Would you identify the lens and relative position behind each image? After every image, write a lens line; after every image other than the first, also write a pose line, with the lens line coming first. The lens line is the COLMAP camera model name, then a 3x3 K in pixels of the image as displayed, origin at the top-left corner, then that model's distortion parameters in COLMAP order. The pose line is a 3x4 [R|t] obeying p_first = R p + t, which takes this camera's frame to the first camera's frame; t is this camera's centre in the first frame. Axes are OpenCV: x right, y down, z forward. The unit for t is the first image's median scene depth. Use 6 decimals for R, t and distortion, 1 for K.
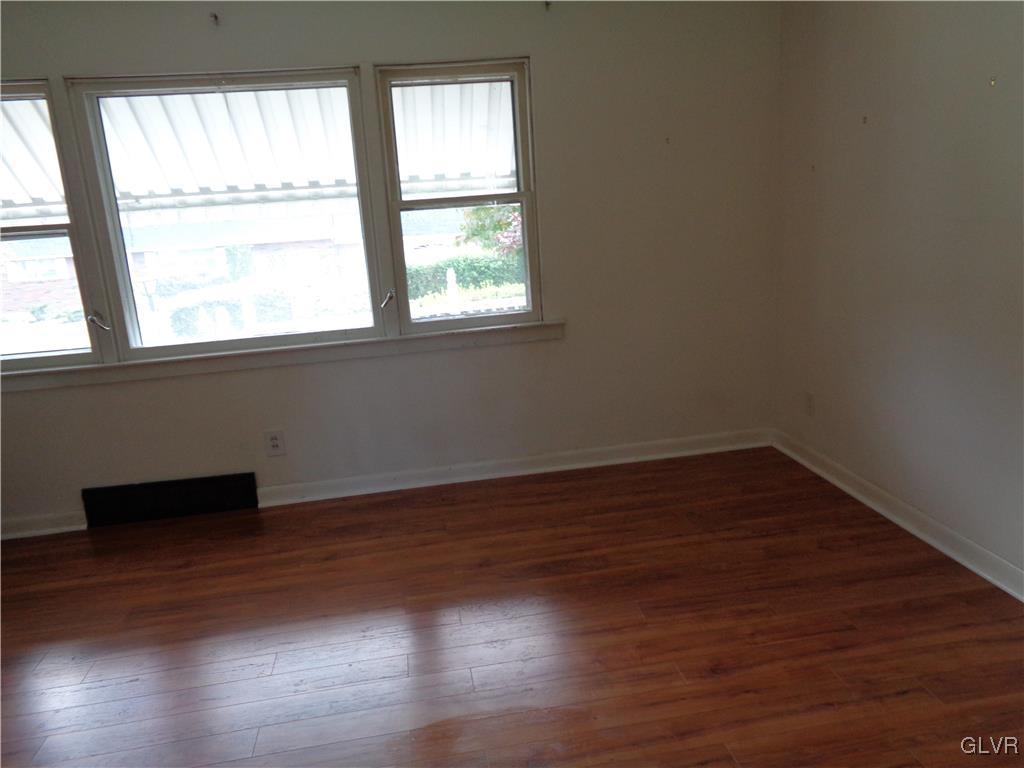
lens RADIAL K [[751.3, 0, 514.7], [0, 751.3, 377.4], [0, 0, 1]] dist [-0.006141, -0.000424]
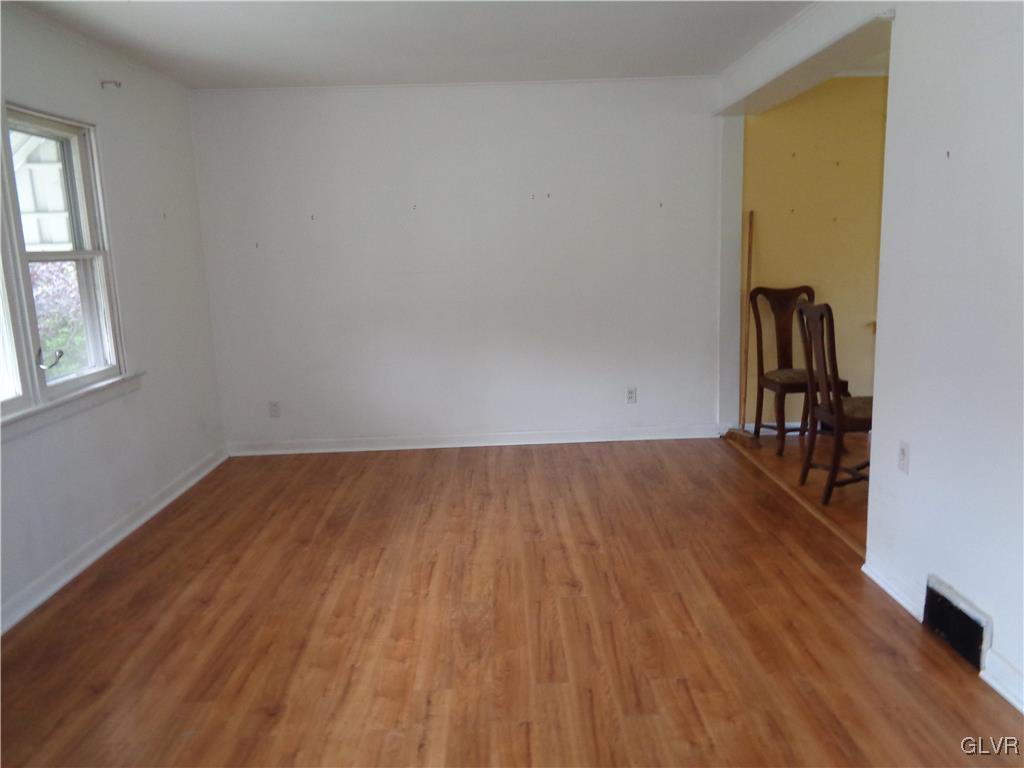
lens RADIAL K [[751.3, 0, 515.7], [0, 751.3, 392.2], [0, 0, 1]] dist [-0.006141, -0.000424]
pose [[0.147856, -0.128913, 0.980571, -0.980716], [0.241557, 0.966148, 0.090594, -0.014440], [-0.959056, 0.223469, 0.173991, 0.327945]]
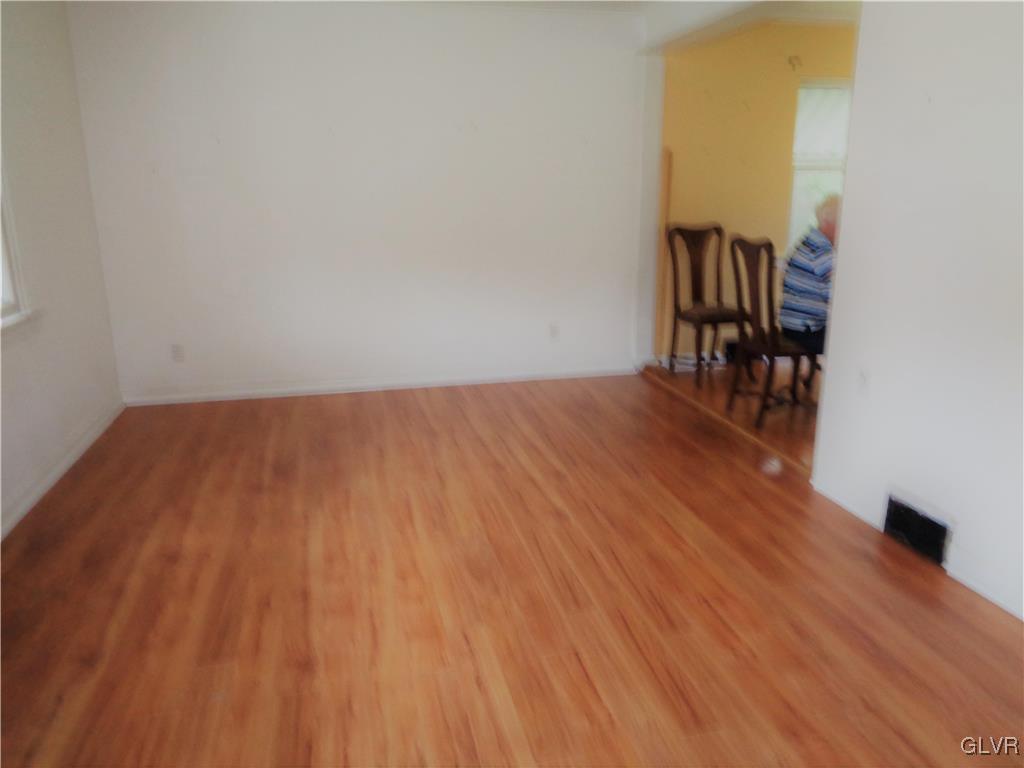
lens RADIAL K [[751.3, 0, 506.4], [0, 751.3, 374.5], [0, 0, 1]] dist [-0.006141, -0.000424]
pose [[-0.053092, -0.187050, 0.980915, -0.984229], [0.231787, 0.953164, 0.194304, -0.049513], [-0.971317, 0.237679, -0.007250, 0.488582]]
